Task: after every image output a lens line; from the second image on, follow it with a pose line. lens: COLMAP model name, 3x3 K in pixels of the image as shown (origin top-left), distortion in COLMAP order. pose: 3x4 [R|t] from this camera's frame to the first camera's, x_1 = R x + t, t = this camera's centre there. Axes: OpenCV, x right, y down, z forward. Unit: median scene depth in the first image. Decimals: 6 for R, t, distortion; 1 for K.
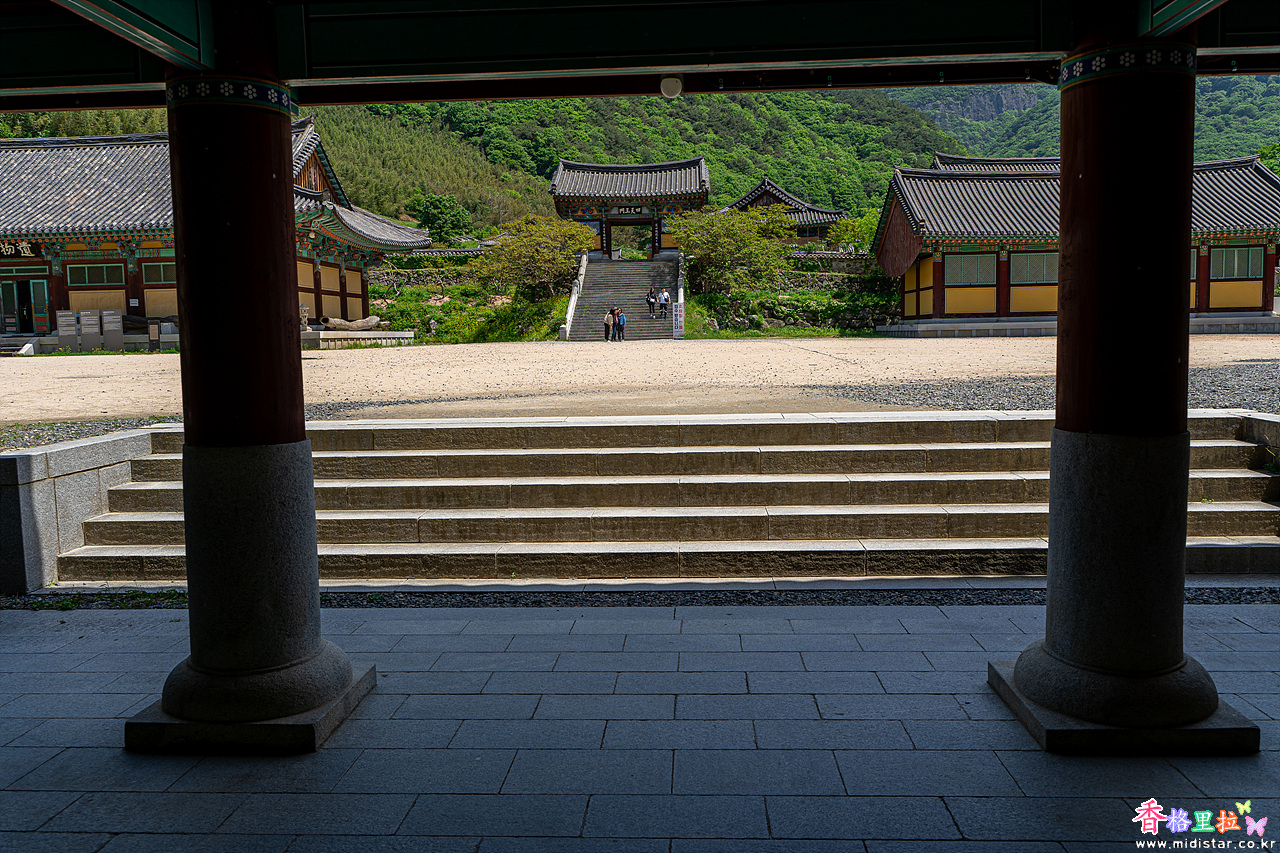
lens RADIAL K [[1009.9, 0, 640.2], [0, 1009.9, 429.4], [0, 0, 1]] dist [-0.018073, 0.034622]
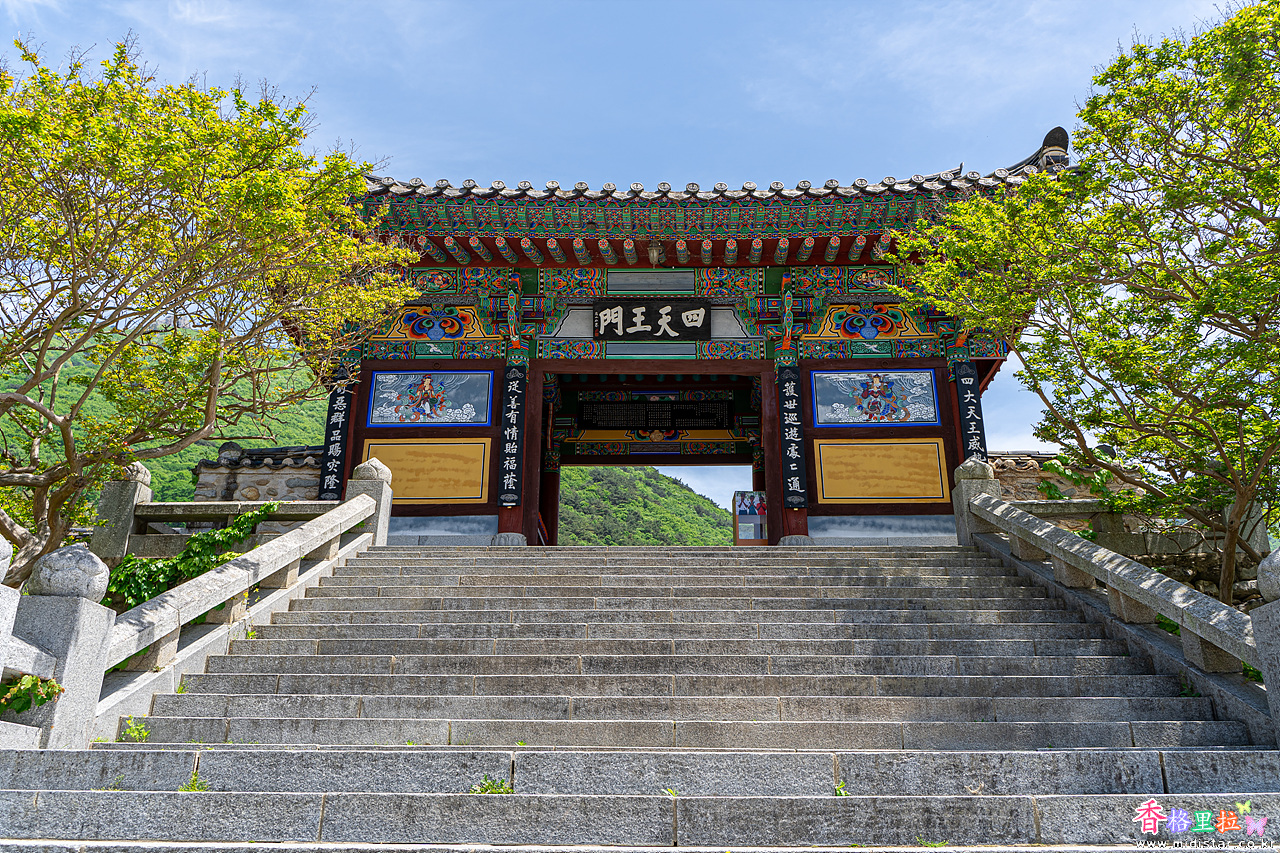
lens RADIAL K [[1009.9, 0, 642.9], [0, 1009.9, 420.9], [0, 0, 1]] dist [-0.018073, 0.034622]
pose [[0.999408, 0.031886, 0.012925, -0.014090], [-0.022334, 0.886992, -0.461244, -0.110837], [-0.026171, 0.460682, 0.887179, 0.850190]]
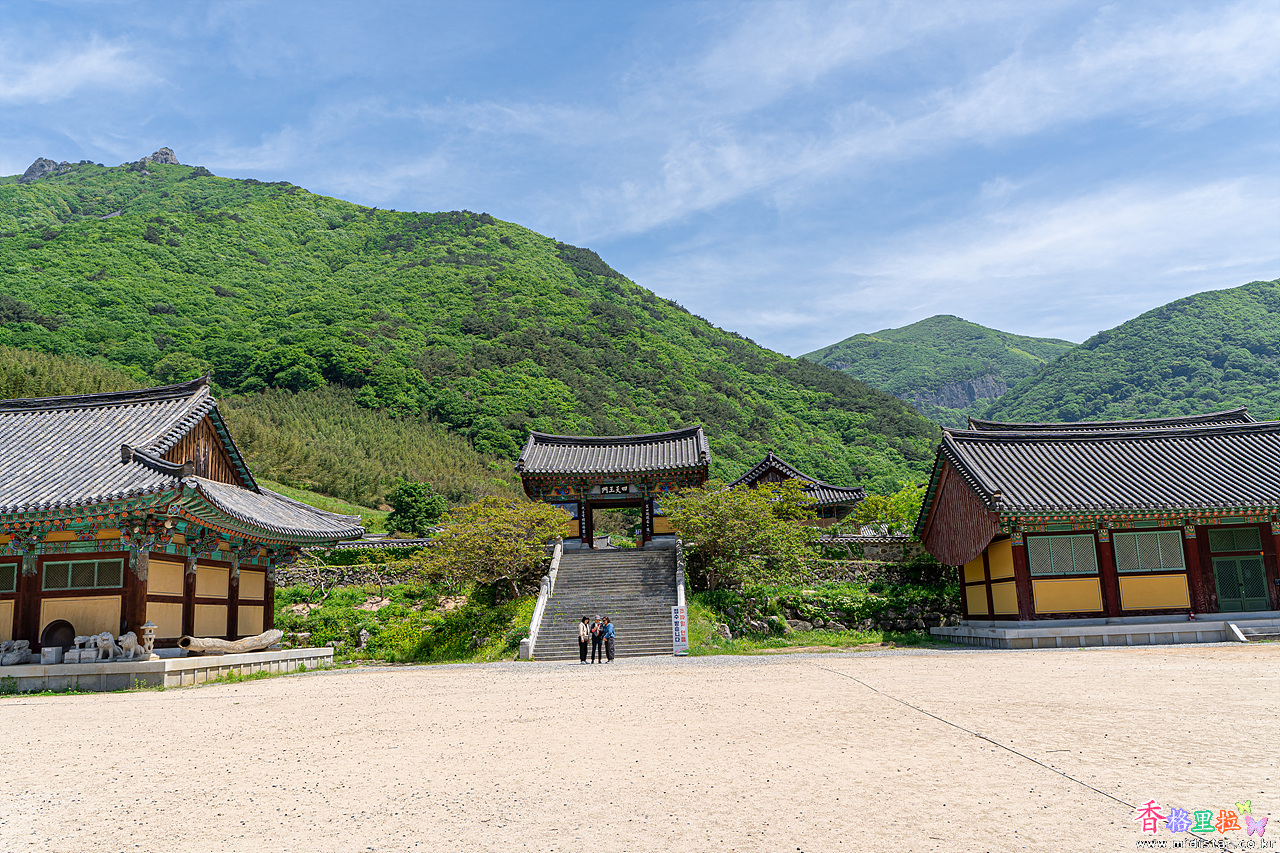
lens RADIAL K [[1009.9, 0, 644.0], [0, 1009.9, 430.0], [0, 0, 1]] dist [-0.018073, 0.034622]
pose [[0.999761, -0.015907, 0.015015, 0.002237], [0.019449, 0.960557, -0.277402, -0.035888], [-0.010010, 0.277627, 0.960637, 0.201137]]
